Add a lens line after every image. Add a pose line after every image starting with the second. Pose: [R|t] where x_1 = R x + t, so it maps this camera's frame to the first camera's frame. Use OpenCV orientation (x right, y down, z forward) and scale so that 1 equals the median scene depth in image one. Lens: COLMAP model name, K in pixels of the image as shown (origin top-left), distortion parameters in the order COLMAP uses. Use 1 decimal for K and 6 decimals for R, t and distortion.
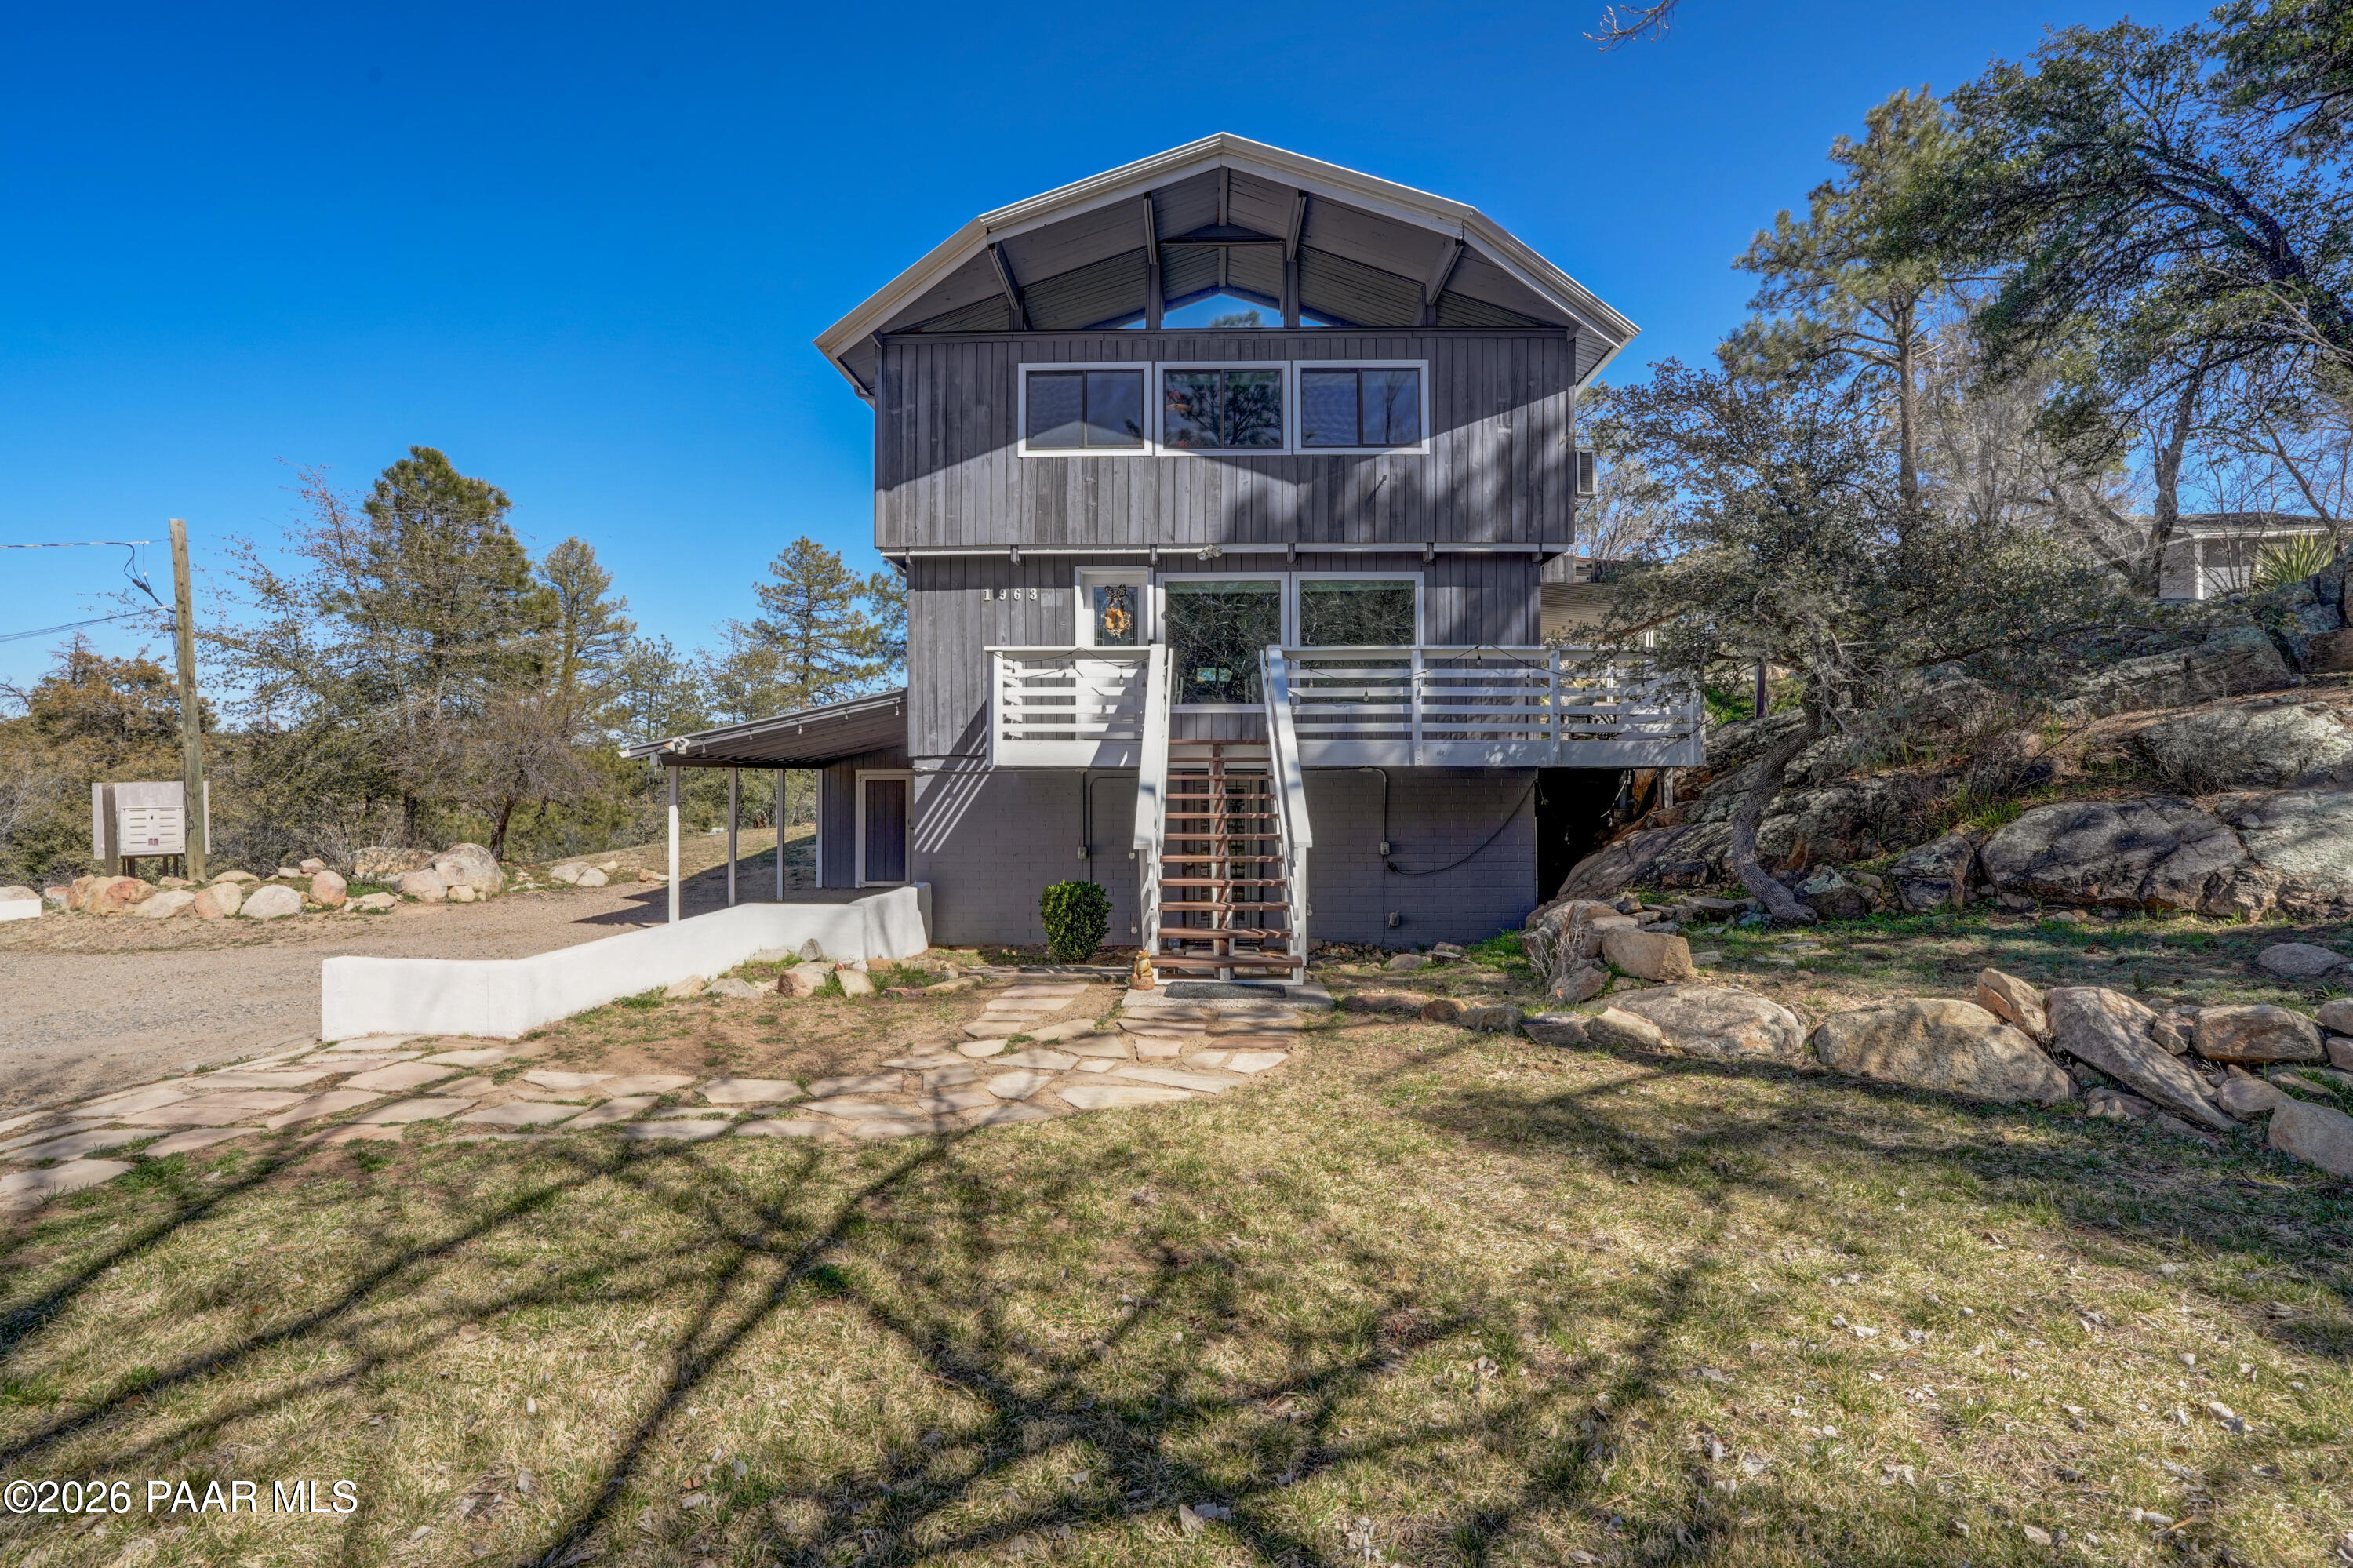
lens RADIAL K [[1076.6, 0, 1175.1], [0, 1076.6, 780.0], [0, 0, 1]] dist [-0.067360, 0.024277]
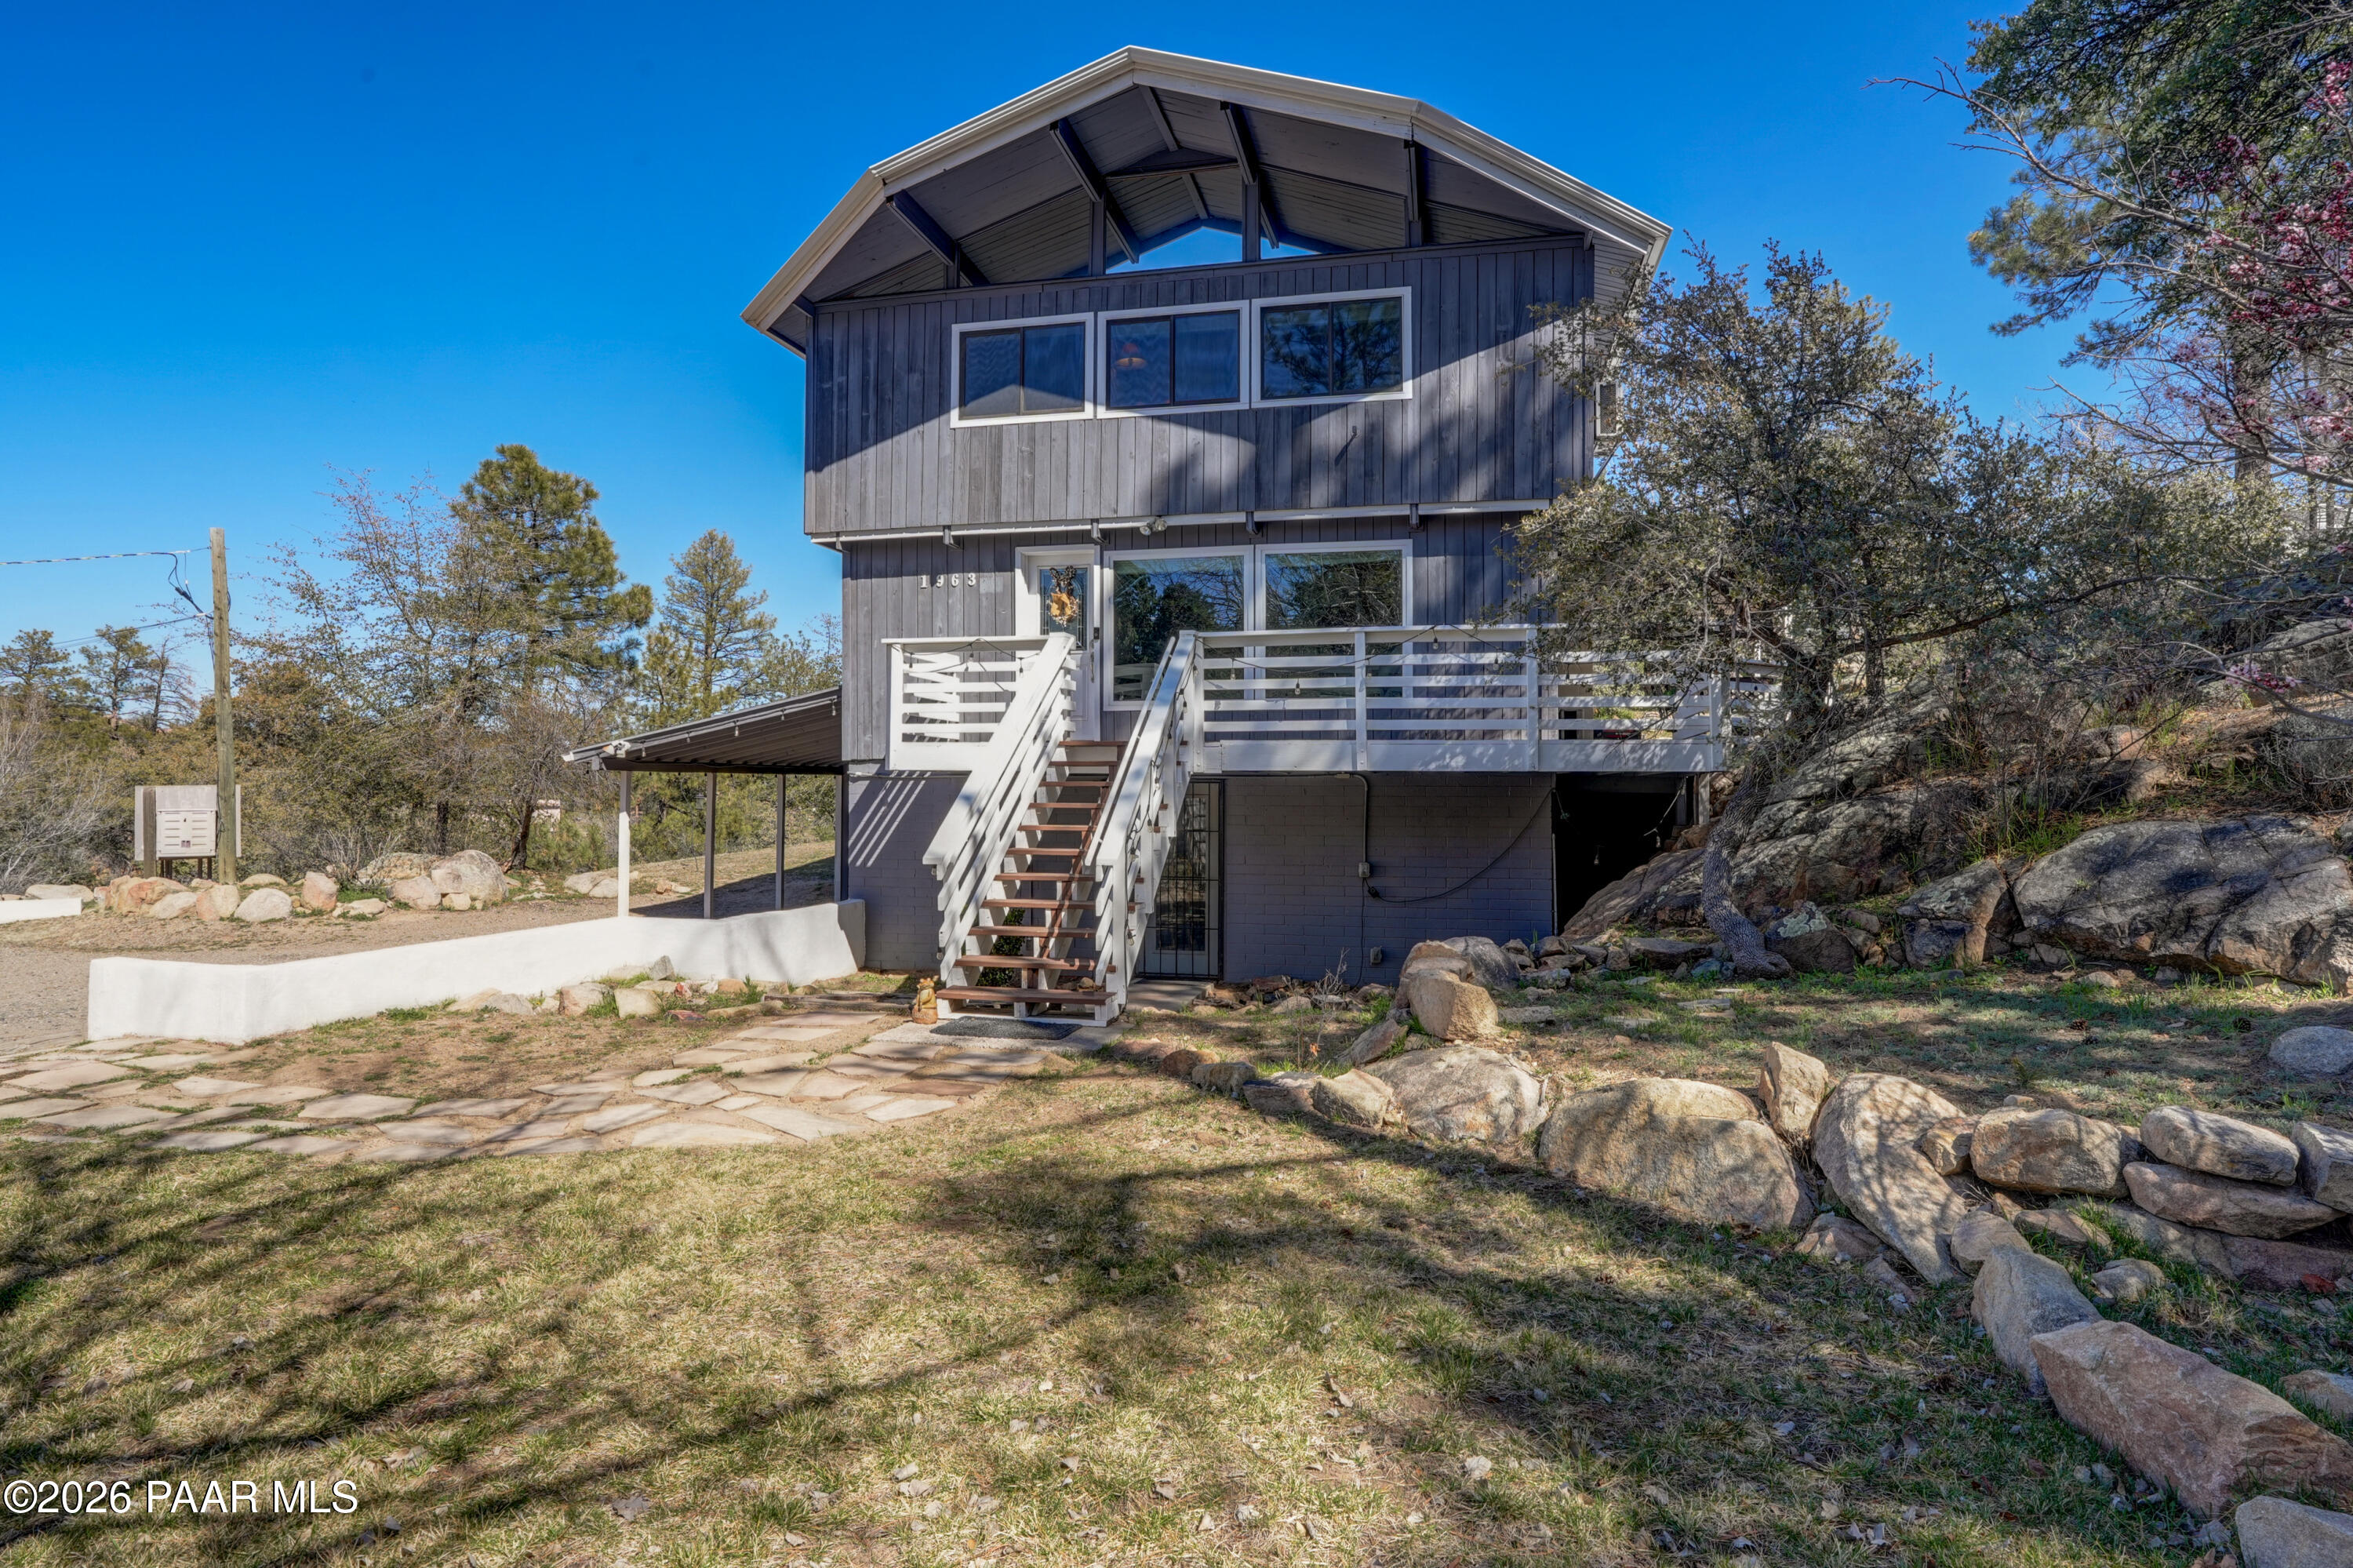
lens RADIAL K [[1231.2, 0, 1179.4], [0, 1231.2, 760.1], [0, 0, 1]] dist [-0.052614, 0.020038]
pose [[0.981740, -0.000439, -0.190225, 0.241082], [-0.003964, 0.999733, -0.022763, 0.000405], [0.190185, 0.023102, 0.981476, 0.029968]]
